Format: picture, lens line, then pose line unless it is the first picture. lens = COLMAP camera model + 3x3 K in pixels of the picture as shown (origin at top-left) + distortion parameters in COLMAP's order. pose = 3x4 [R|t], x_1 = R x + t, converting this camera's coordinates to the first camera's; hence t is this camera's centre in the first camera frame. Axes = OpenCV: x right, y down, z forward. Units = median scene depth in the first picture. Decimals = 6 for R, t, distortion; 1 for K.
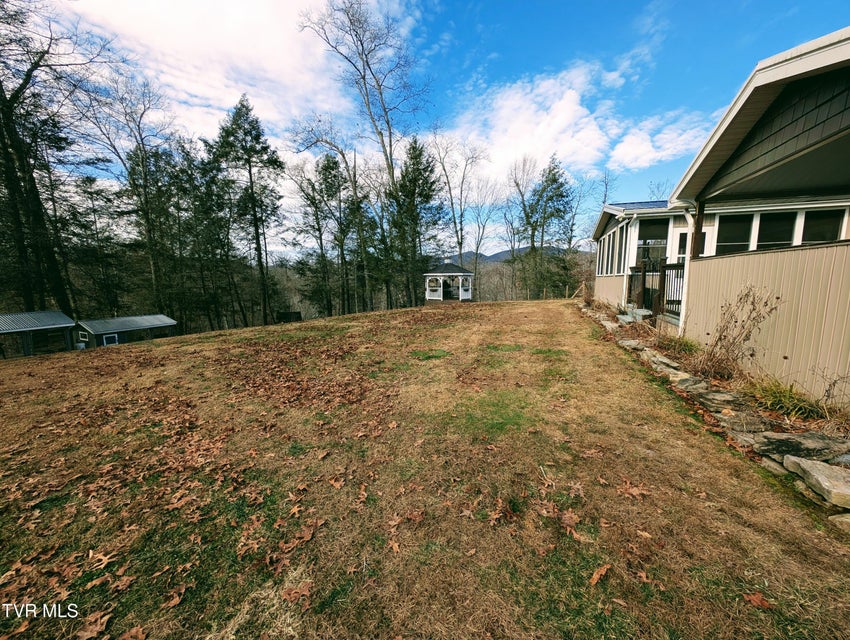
lens RADIAL K [[305.2, 0, 424.1], [0, 305.2, 319.4], [0, 0, 1]] dist [0.001472, 0.000335]
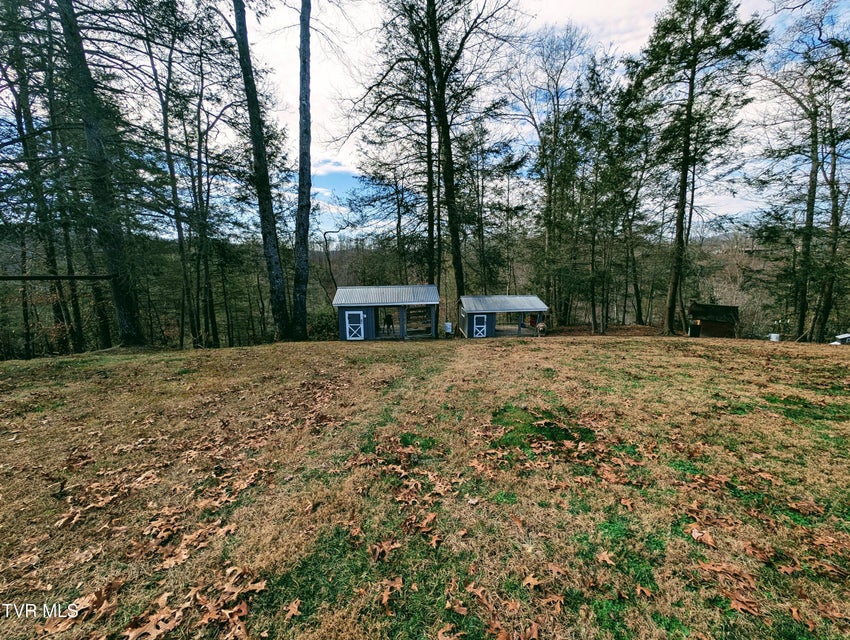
lens RADIAL K [[305.2, 0, 425.5], [0, 305.2, 316.7], [0, 0, 1]] dist [0.001472, 0.000335]
pose [[0.416807, 0.151919, -0.896210, -0.153164], [-0.099112, 0.987652, 0.121325, -0.018715], [0.903576, 0.038256, 0.426717, 0.242635]]
